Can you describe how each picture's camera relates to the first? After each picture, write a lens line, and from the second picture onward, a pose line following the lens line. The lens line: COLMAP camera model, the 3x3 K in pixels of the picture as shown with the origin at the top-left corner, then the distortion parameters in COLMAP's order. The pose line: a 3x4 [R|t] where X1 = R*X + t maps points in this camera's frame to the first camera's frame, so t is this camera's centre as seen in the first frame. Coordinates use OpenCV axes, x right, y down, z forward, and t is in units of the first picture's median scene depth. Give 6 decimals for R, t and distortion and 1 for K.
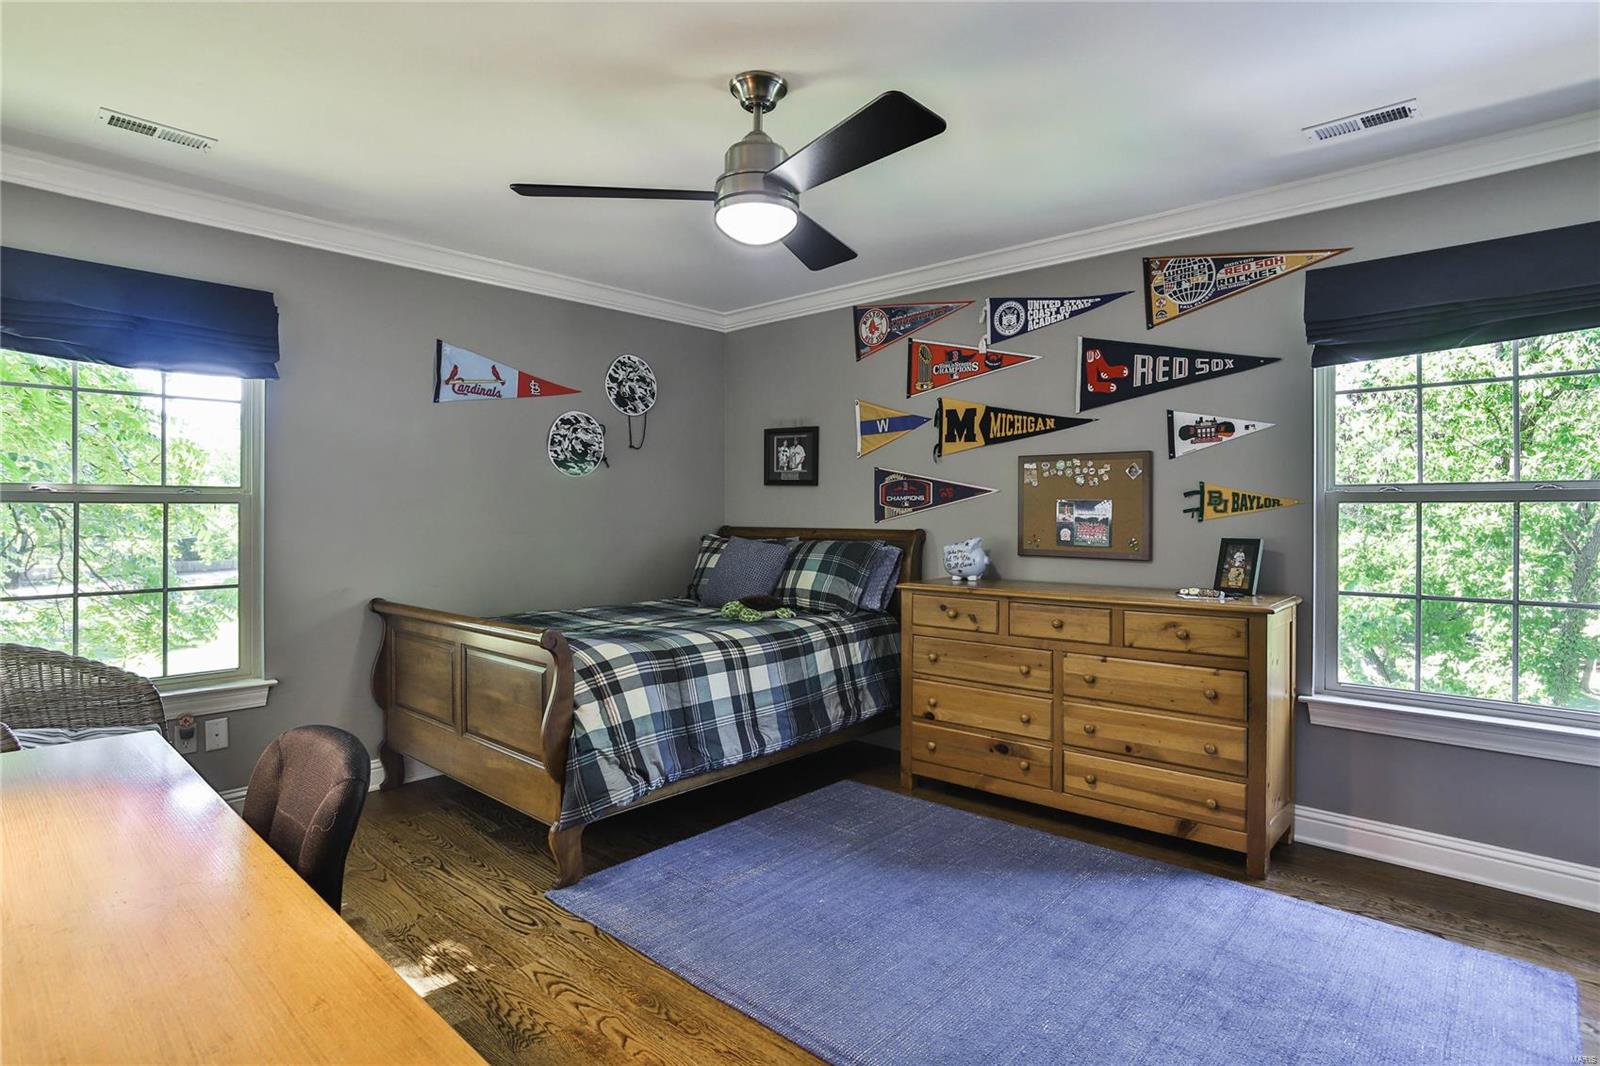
lens RADIAL K [[833.6, 0, 774.7], [0, 833.6, 526.9], [0, 0, 1]] dist [-0.020008, 0.001232]
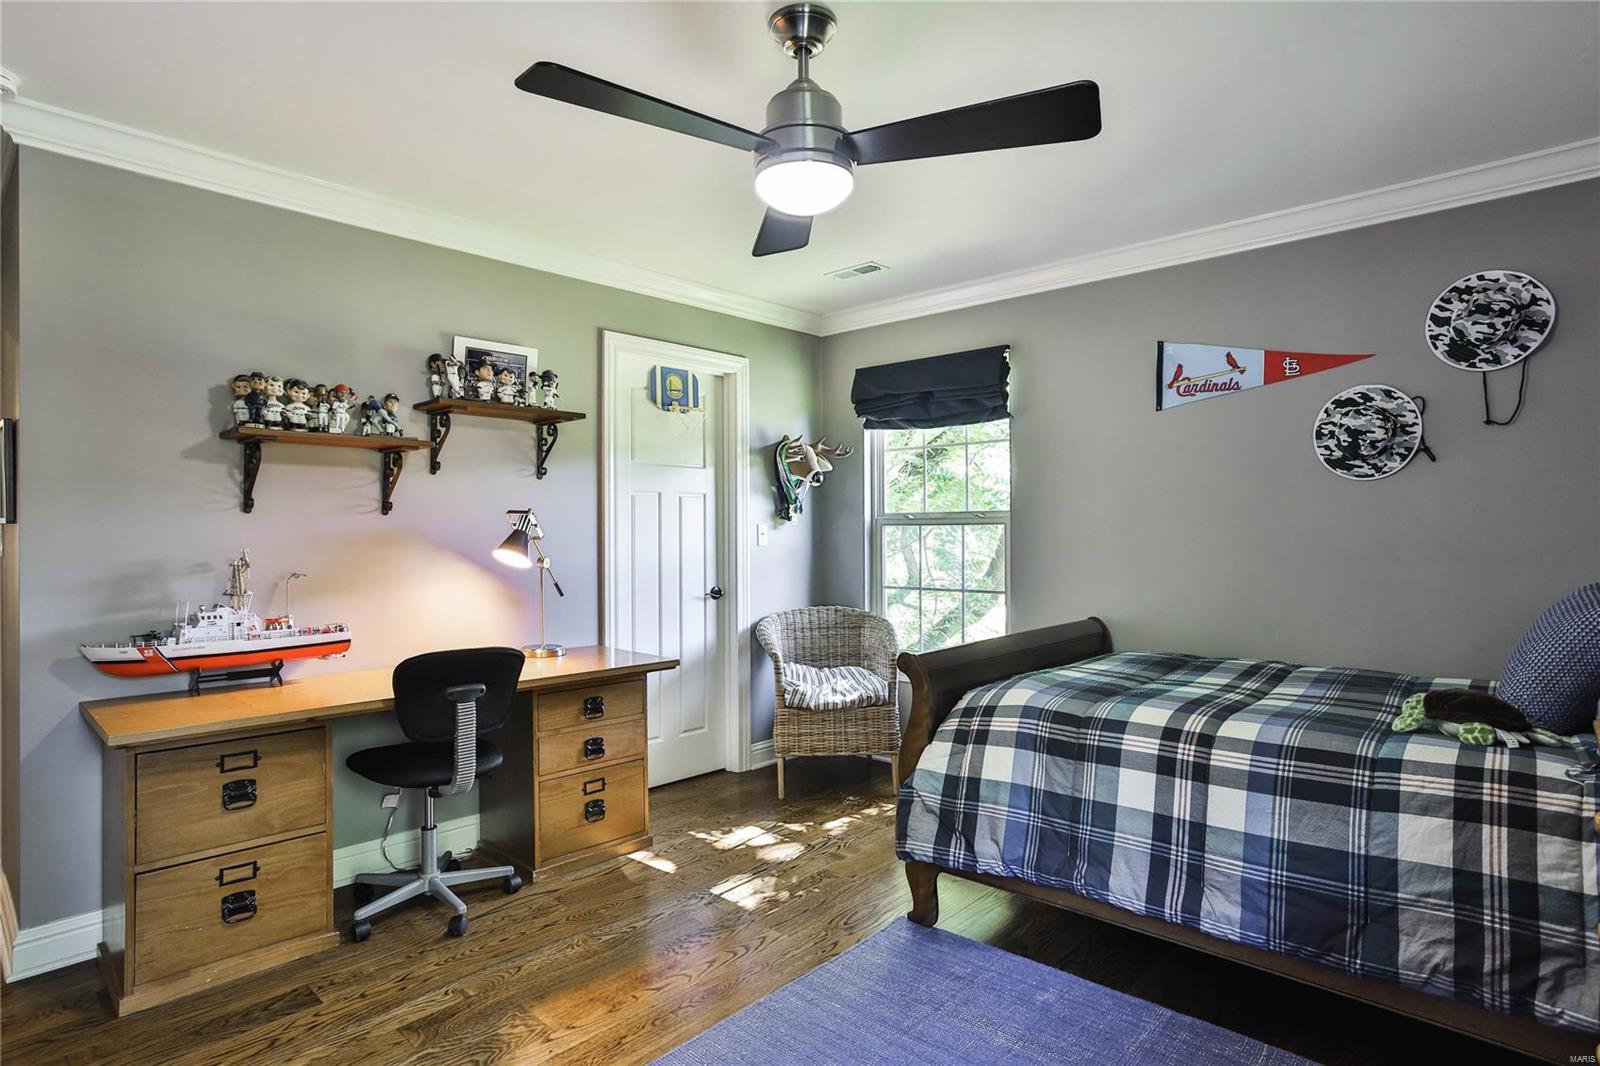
lens RADIAL K [[833.6, 0, 774.7], [0, 833.6, 526.9], [0, 0, 1]] dist [-0.020008, 0.001232]
pose [[0.023543, -0.004445, -0.999713, 0.488587], [-0.013214, 0.999901, -0.004757, -0.012792], [0.999635, 0.013322, 0.023482, 0.558213]]
